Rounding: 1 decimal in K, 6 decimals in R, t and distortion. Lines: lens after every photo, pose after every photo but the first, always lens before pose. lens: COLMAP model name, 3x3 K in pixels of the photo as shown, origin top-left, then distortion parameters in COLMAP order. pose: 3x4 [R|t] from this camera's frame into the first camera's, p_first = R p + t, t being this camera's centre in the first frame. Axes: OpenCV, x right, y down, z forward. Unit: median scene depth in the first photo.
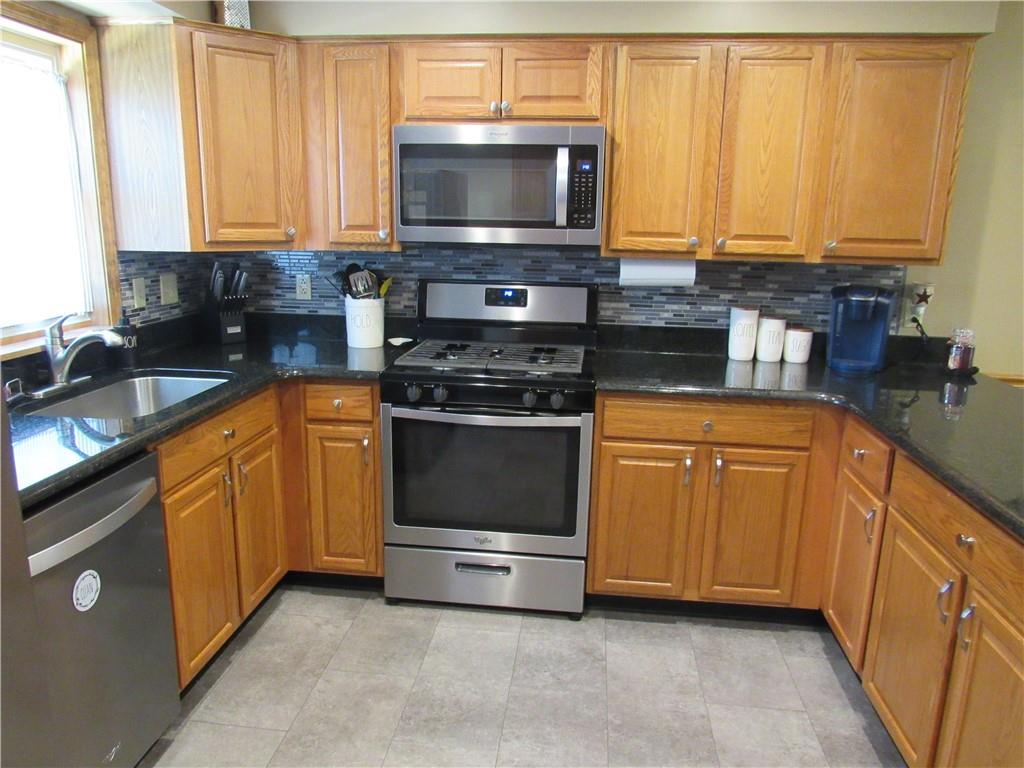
lens RADIAL K [[733.8, 0, 506.0], [0, 733.8, 383.7], [0, 0, 1]] dist [-0.028132, 0.006519]
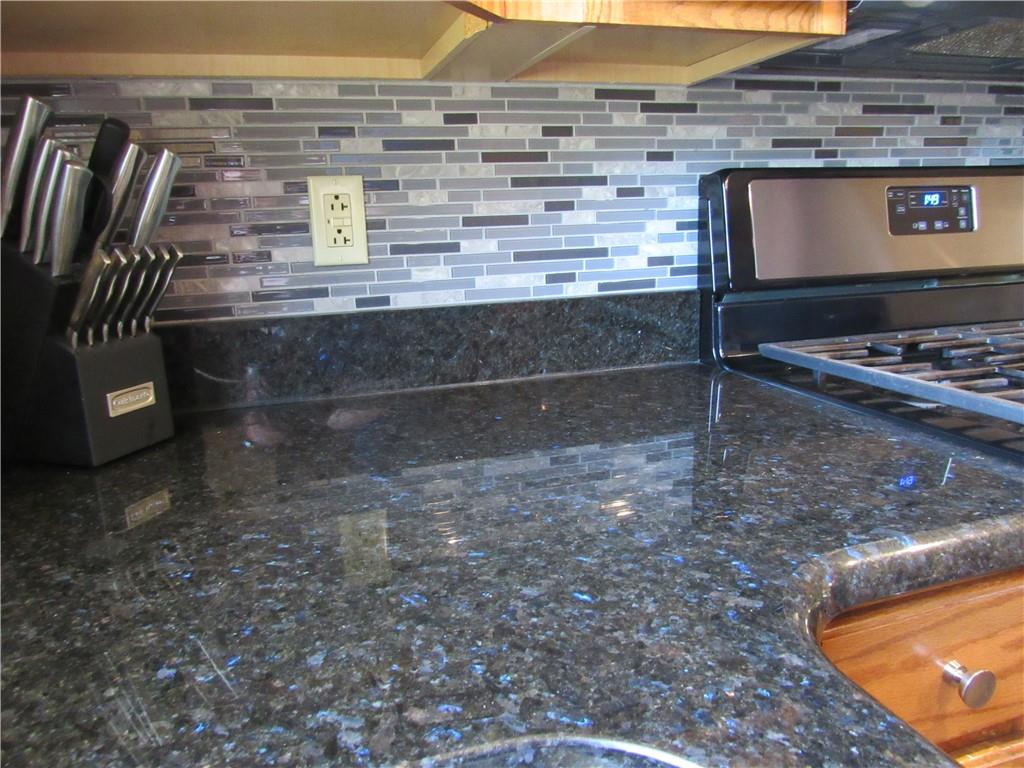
lens RADIAL K [[733.8, 0, 506.0], [0, 733.8, 383.7], [0, 0, 1]] dist [-0.028132, 0.006519]
pose [[0.918250, -0.138164, 0.371116, -0.351104], [0.132238, 0.990349, 0.041507, -0.073783], [-0.373269, 0.010962, 0.927659, 0.734721]]
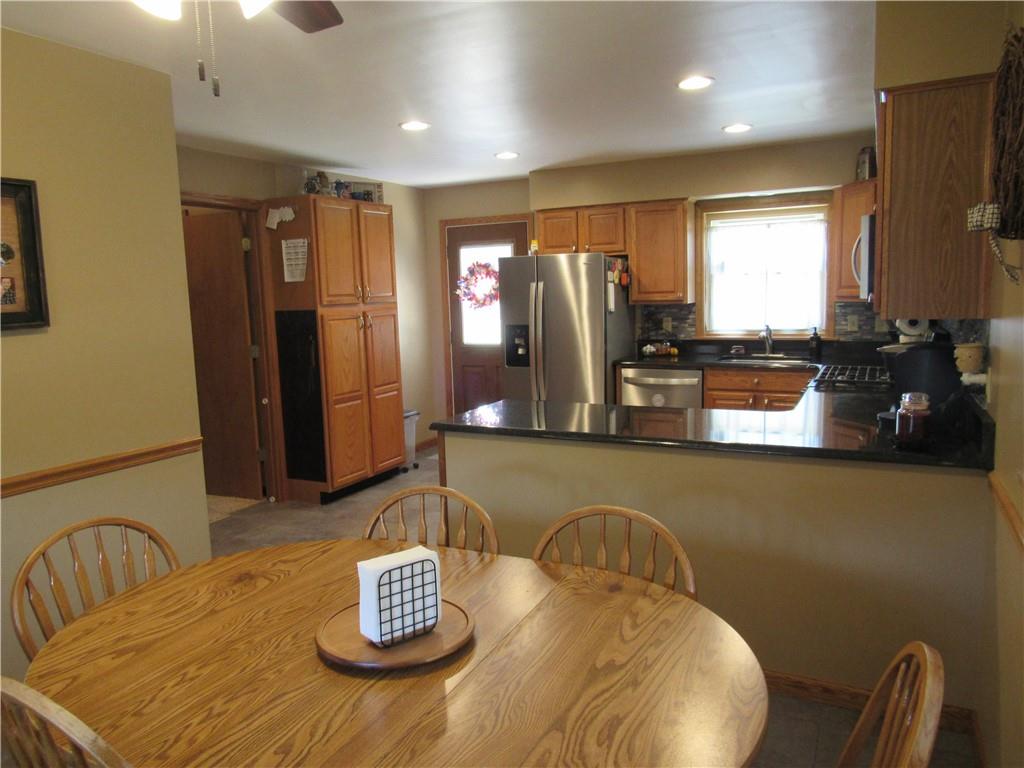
lens RADIAL K [[733.8, 0, 506.0], [0, 733.8, 383.7], [0, 0, 1]] dist [-0.028132, 0.006519]
pose [[-0.352177, 0.111070, -0.929319, 1.441346], [-0.184526, 0.965204, 0.185288, -0.144175], [0.917563, 0.236738, -0.319428, 0.748979]]
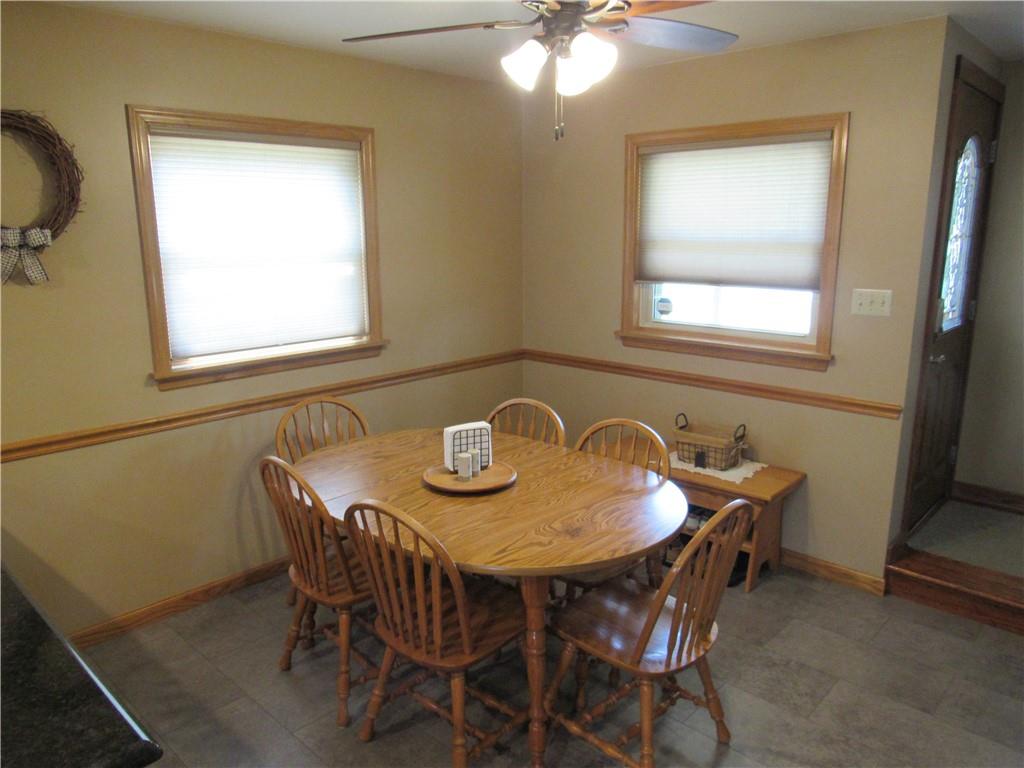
lens RADIAL K [[733.8, 0, 506.0], [0, 733.8, 383.7], [0, 0, 1]] dist [-0.028132, 0.006519]
pose [[0.601436, -0.189909, 0.776022, 0.399555], [0.190318, 0.977431, 0.091696, -0.047541], [-0.775921, 0.092542, 0.624005, -0.018711]]
